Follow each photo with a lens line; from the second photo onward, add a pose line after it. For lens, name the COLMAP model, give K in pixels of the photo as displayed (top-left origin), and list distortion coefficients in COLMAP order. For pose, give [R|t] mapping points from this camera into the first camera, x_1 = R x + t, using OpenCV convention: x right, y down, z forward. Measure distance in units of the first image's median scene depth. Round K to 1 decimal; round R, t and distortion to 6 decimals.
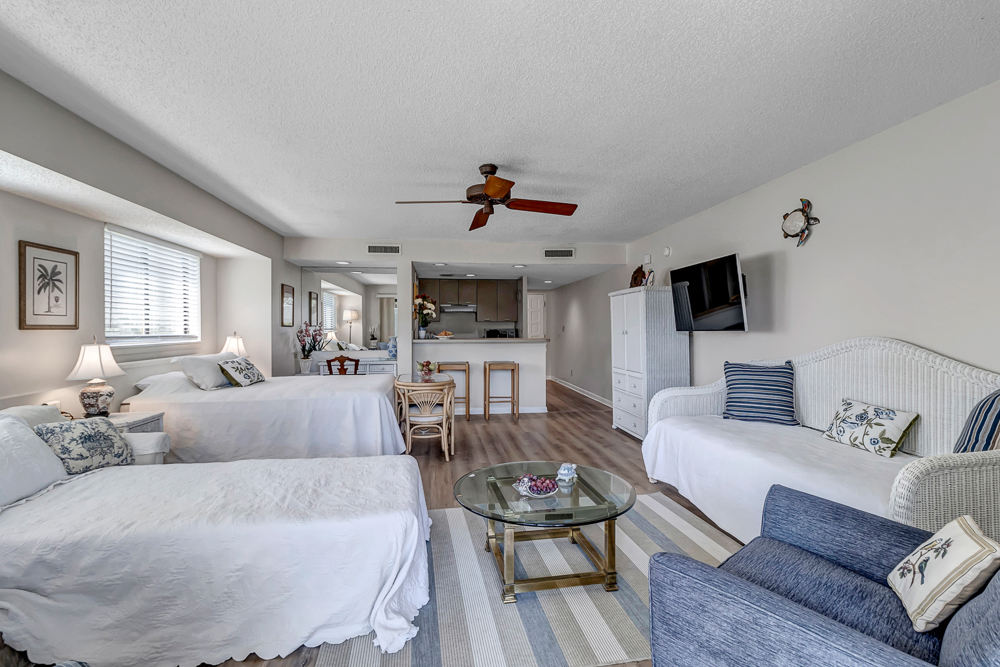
lens RADIAL K [[465.6, 0, 501.5], [0, 465.6, 330.9], [0, 0, 1]] dist [0.000229, -0.000210]
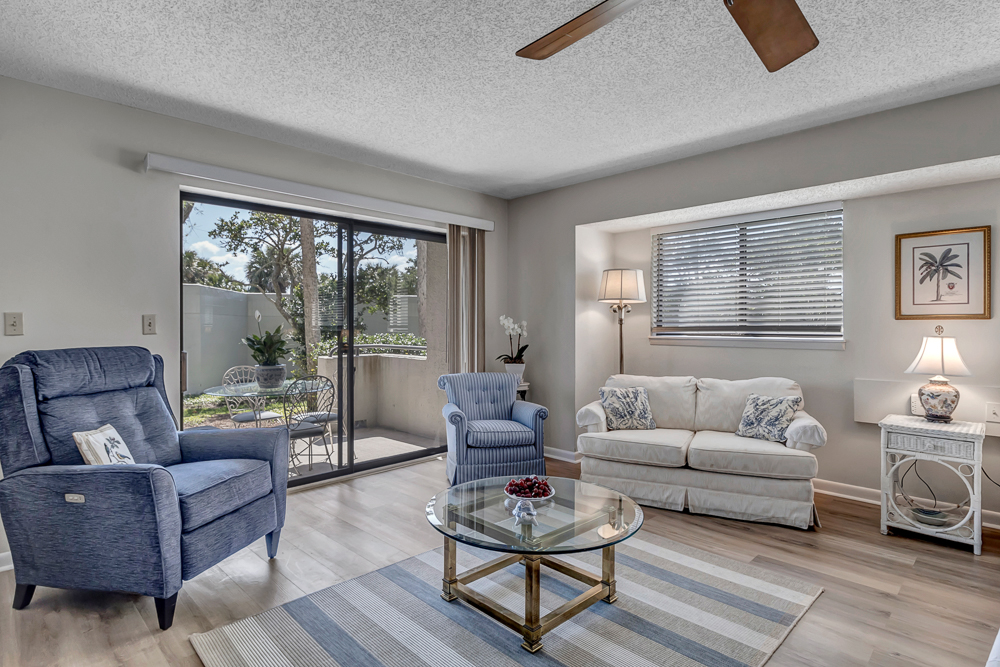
lens RADIAL K [[513.0, 0, 502.3], [0, 513.0, 329.1], [0, 0, 1]] dist [0.001120, -0.000882]
pose [[-0.791153, 0.009030, -0.611551, 0.333878], [-0.001420, 0.999861, 0.016600, 0.000717], [0.611616, 0.014002, -0.791031, 1.179516]]
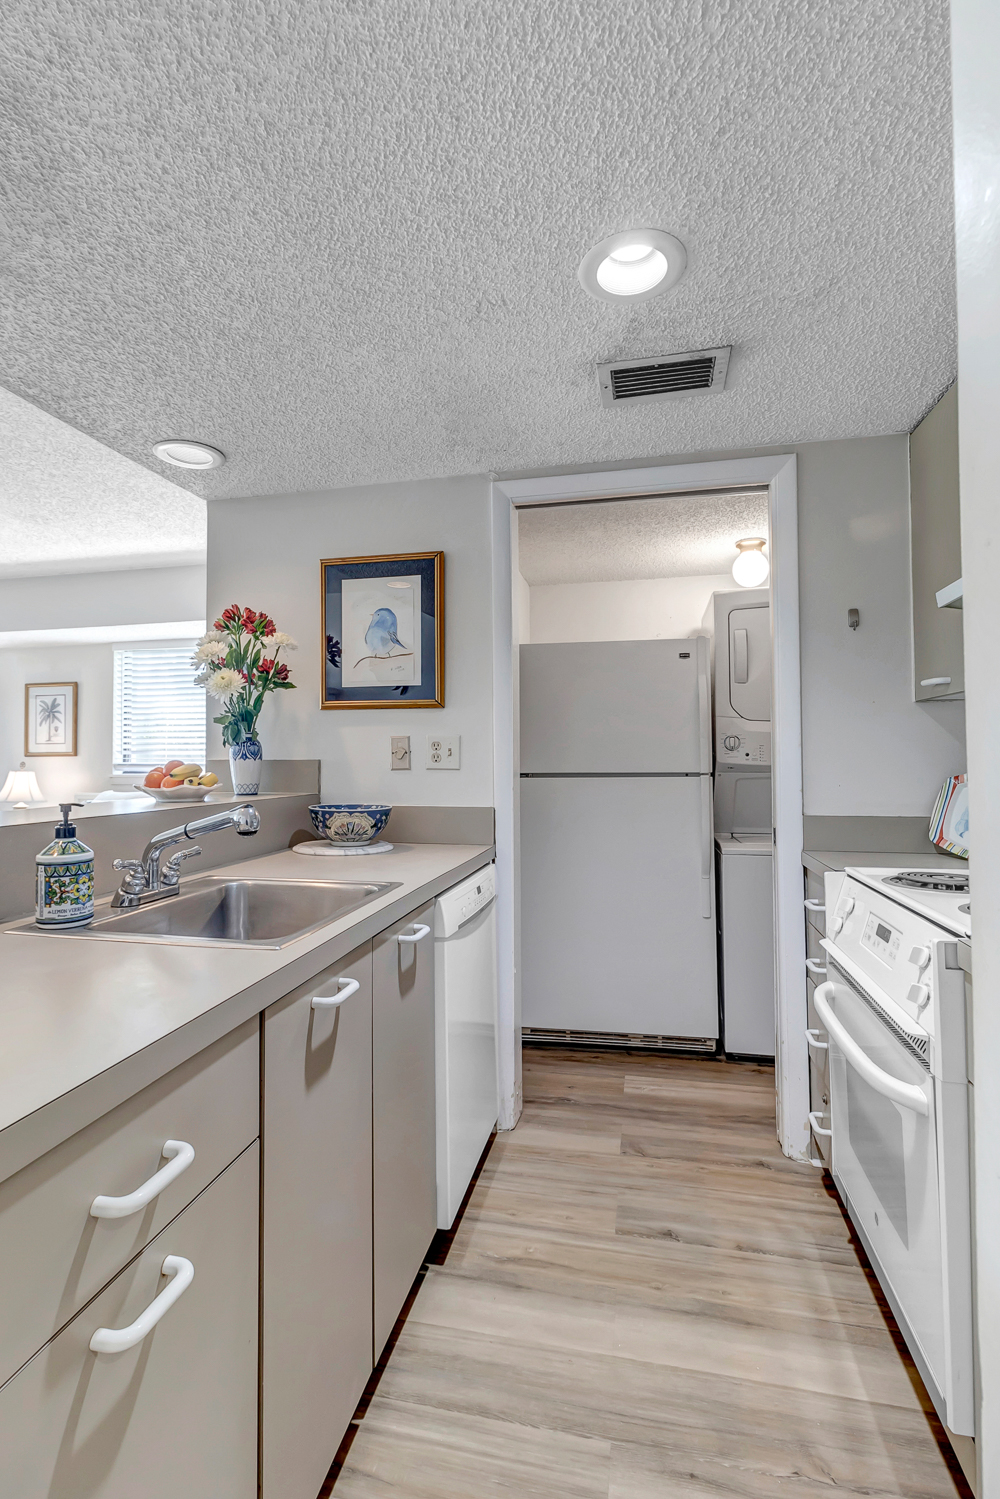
lens RADIAL K [[698.0, 0, 492.9], [0, 698.0, 742.5], [0, 0, 1]] dist [0.000229, -0.000210]
pose [[-0.345255, -0.017678, -0.938342, 0.240166], [-0.000400, 0.999825, -0.018690, -0.003794], [0.938509, -0.006077, -0.345202, 2.401170]]
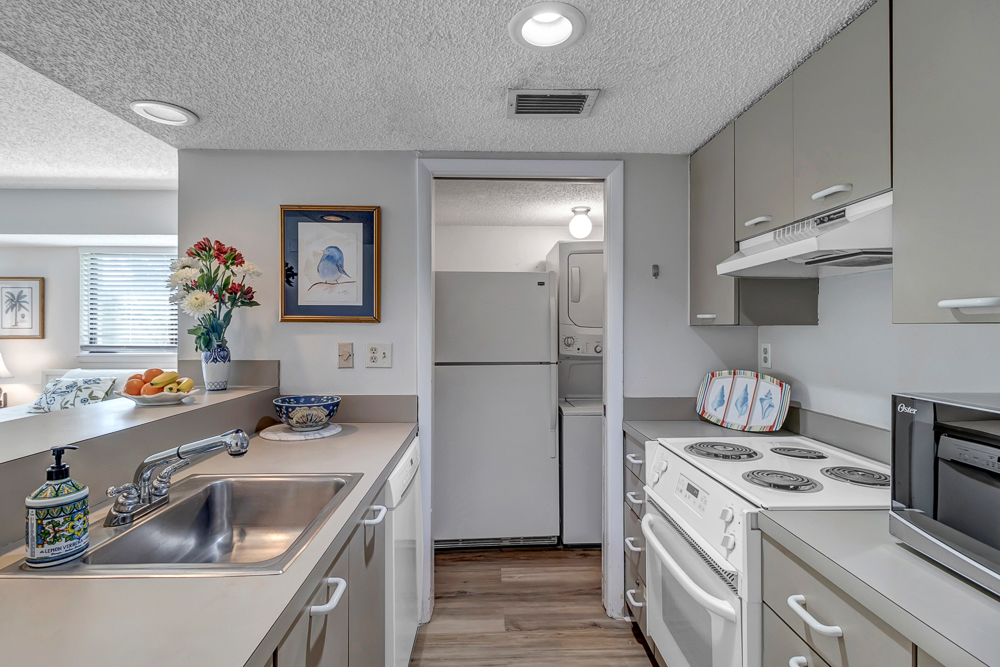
lens RADIAL K [[465.6, 0, 502.8], [0, 465.6, 328.4], [0, 0, 1]] dist [0.000229, -0.000210]
pose [[-0.104235, 0.004103, -0.994544, 0.211966], [-0.008234, 0.999954, 0.004989, -0.047630], [0.994519, 0.008709, -0.104197, 2.345915]]
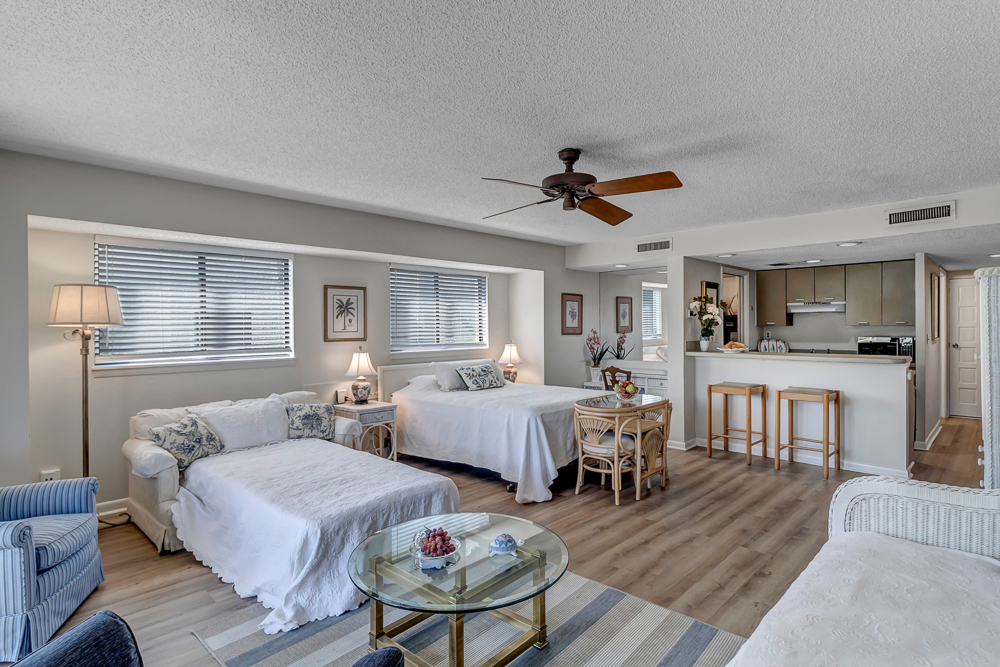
lens RADIAL K [[513.0, 0, 505.1], [0, 513.0, 326.7], [0, 0, 1]] dist [0.001120, -0.000882]
pose [[0.615237, 0.000161, -0.788342, 0.607854], [-0.000374, 1.000000, -0.000088, -0.046648], [0.788342, 0.000349, 0.615237, 0.354371]]
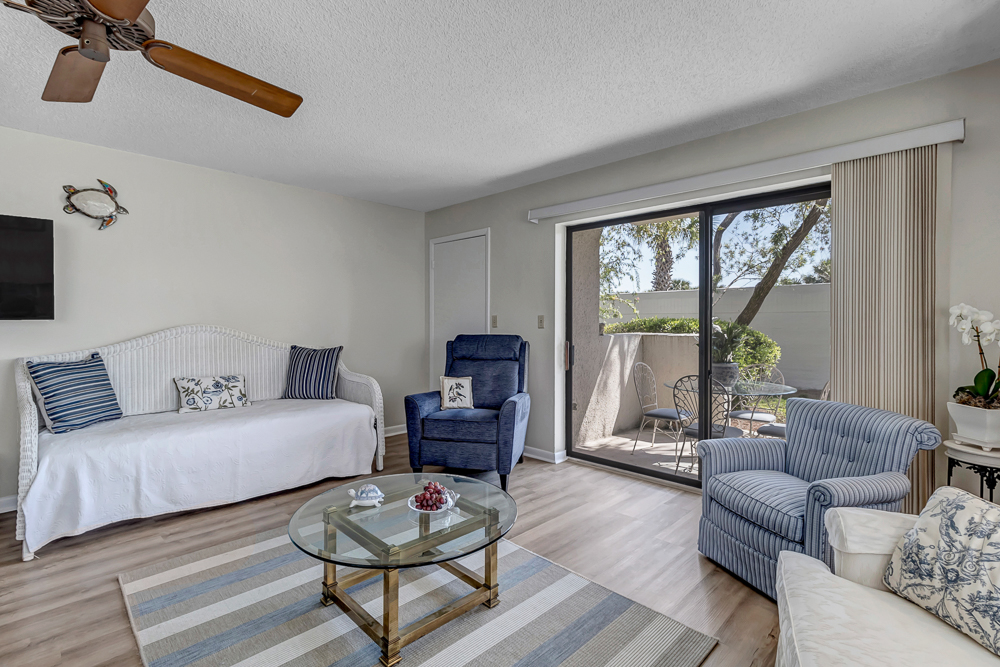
lens RADIAL K [[465.6, 0, 506.3], [0, 465.6, 324.1], [0, 0, 1]] dist [0.000229, -0.000210]
pose [[-0.608877, -0.002644, 0.793260, -0.623842], [0.003290, 0.999977, 0.005859, 0.005613], [-0.793258, 0.006177, -0.608854, 0.947002]]
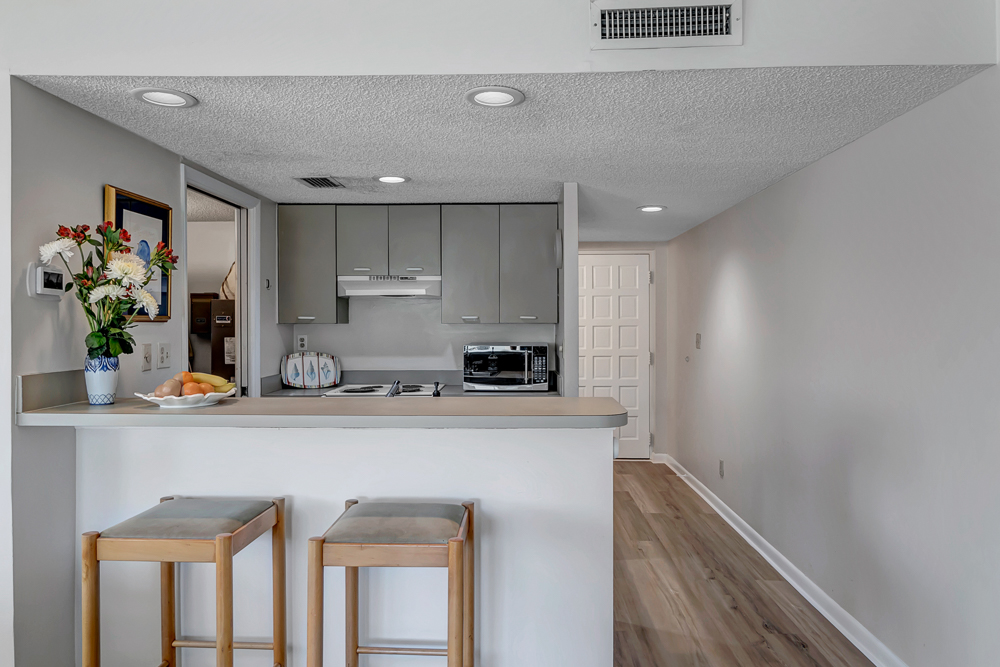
lens RADIAL K [[671.3, 0, 505.8], [0, 671.3, 328.2], [0, 0, 1]] dist [-0.003379, 0.000441]
pose [[0.988126, 0.002936, -0.153621, 0.188283], [-0.002423, 0.999991, 0.003528, -0.047411], [0.153630, -0.003114, 0.988124, 1.307541]]
